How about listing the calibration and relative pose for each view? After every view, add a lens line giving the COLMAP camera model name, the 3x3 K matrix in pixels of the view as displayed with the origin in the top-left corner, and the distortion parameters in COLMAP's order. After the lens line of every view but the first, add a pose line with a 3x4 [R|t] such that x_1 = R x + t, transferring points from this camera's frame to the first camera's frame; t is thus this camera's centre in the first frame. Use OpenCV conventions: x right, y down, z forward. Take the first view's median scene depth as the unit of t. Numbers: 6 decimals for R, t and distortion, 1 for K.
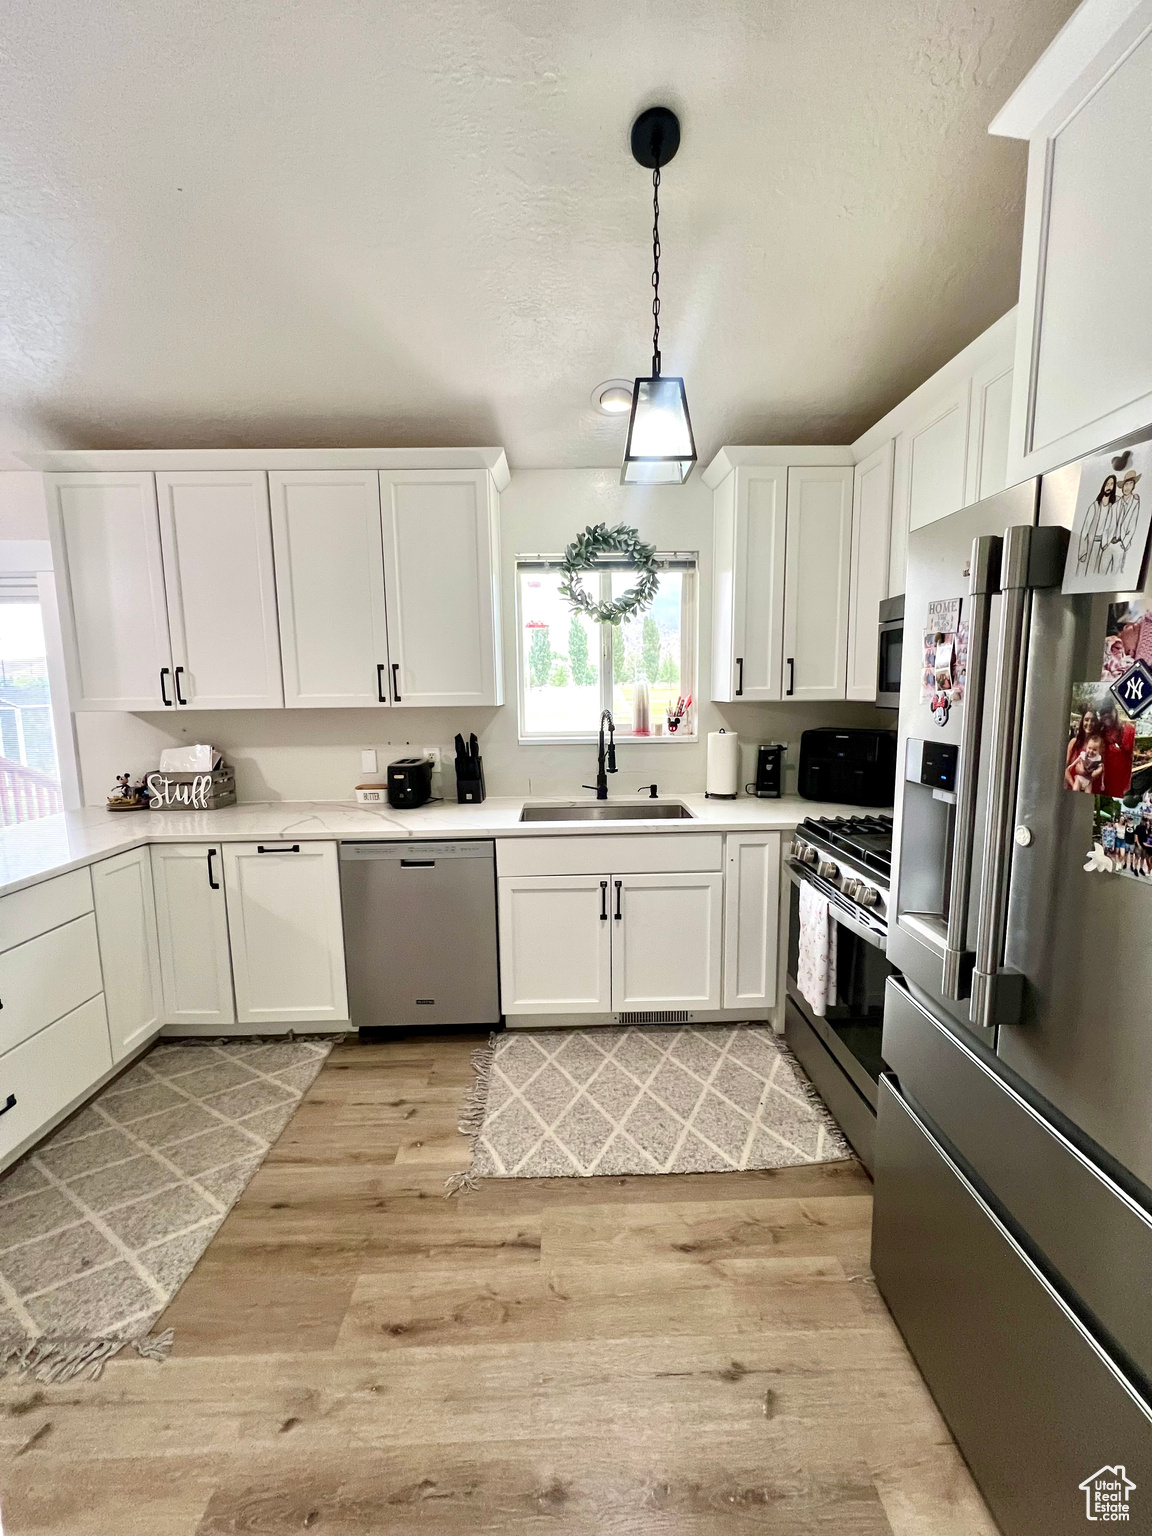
lens RADIAL K [[614.0, 0, 579.9], [0, 614.0, 766.7], [0, 0, 1]] dist [-0.000528, 0.000114]
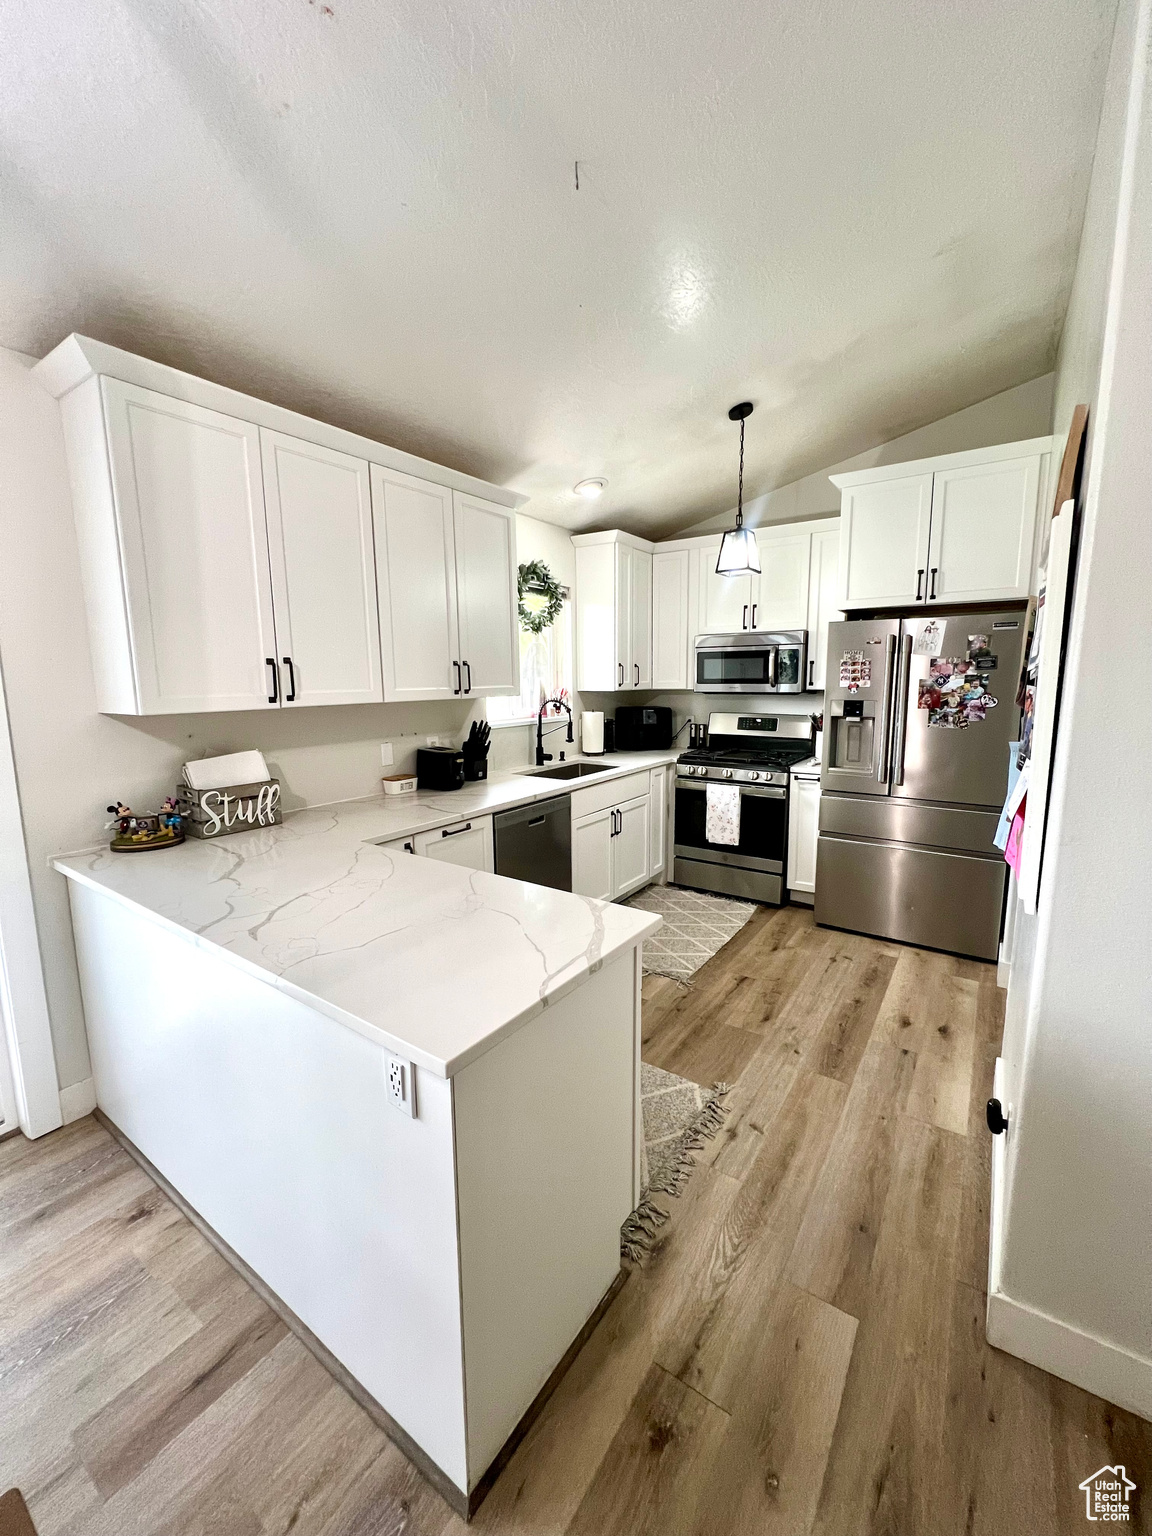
lens RADIAL K [[614.0, 0, 579.7], [0, 614.0, 766.8], [0, 0, 1]] dist [-0.000528, 0.000114]
pose [[0.585844, -0.111091, 0.802774, -1.196304], [0.105721, 0.992572, 0.060204, -0.018815], [-0.803499, 0.049600, 0.593237, 0.171331]]
